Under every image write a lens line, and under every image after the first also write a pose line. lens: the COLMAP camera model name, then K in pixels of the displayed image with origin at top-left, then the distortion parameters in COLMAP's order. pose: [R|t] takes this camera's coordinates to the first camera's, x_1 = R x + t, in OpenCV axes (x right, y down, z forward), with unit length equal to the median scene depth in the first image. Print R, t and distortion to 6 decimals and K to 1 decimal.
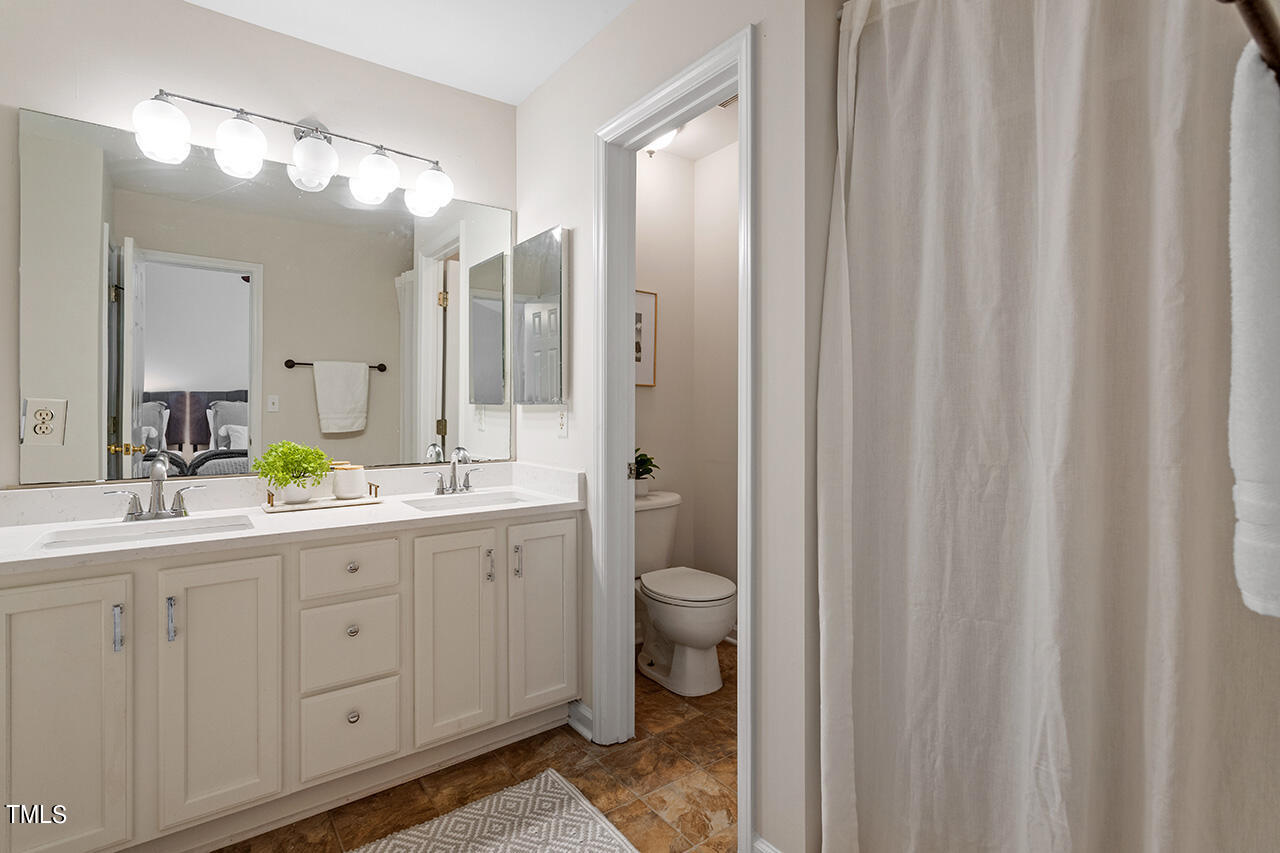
lens RADIAL K [[611.9, 0, 637.4], [0, 611.9, 417.2], [0, 0, 1]] dist [-0.001720, 0.000131]
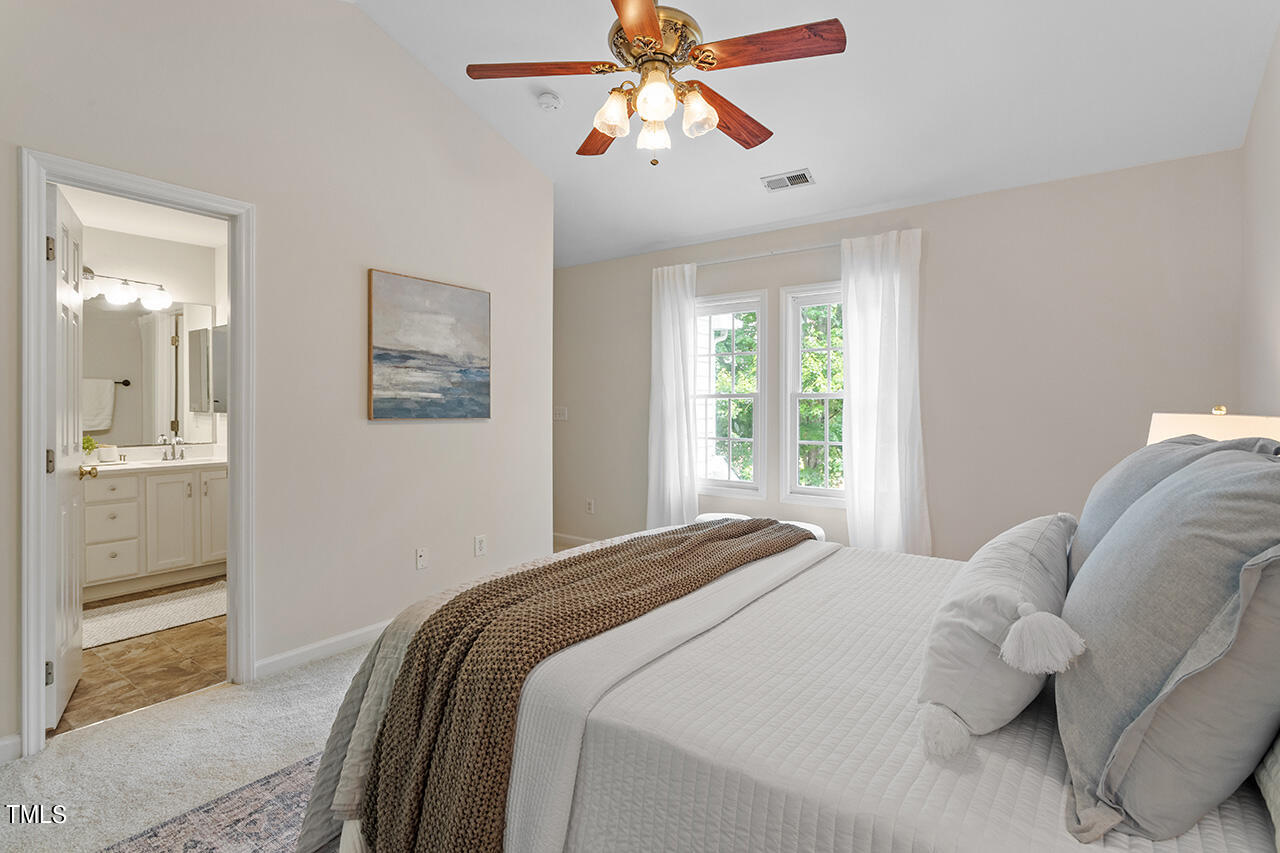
lens RADIAL K [[611.9, 0, 640.9], [0, 611.9, 414.6], [0, 0, 1]] dist [-0.001720, 0.000131]
pose [[0.953059, -0.004050, 0.302758, 0.574099], [0.003665, 0.999992, 0.001839, -0.017521], [-0.302763, -0.000643, 0.953066, -1.407167]]
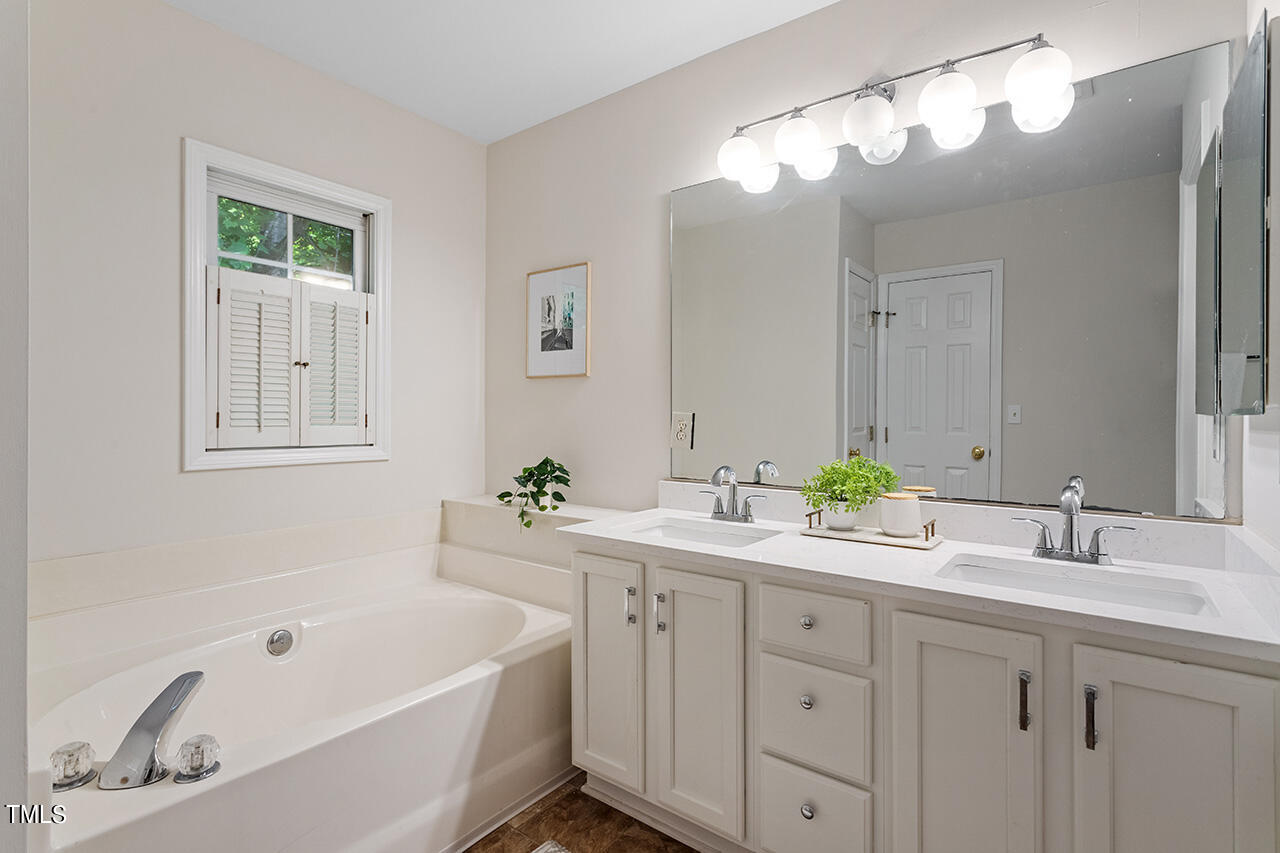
lens RADIAL K [[611.9, 0, 638.4], [0, 611.9, 424.1], [0, 0, 1]] dist [-0.001720, 0.000131]
pose [[0.272992, 0.009991, -0.961964, 0.191547], [-0.015004, 0.999869, 0.006127, -0.010102], [0.961899, 0.012760, 0.273106, 0.468216]]
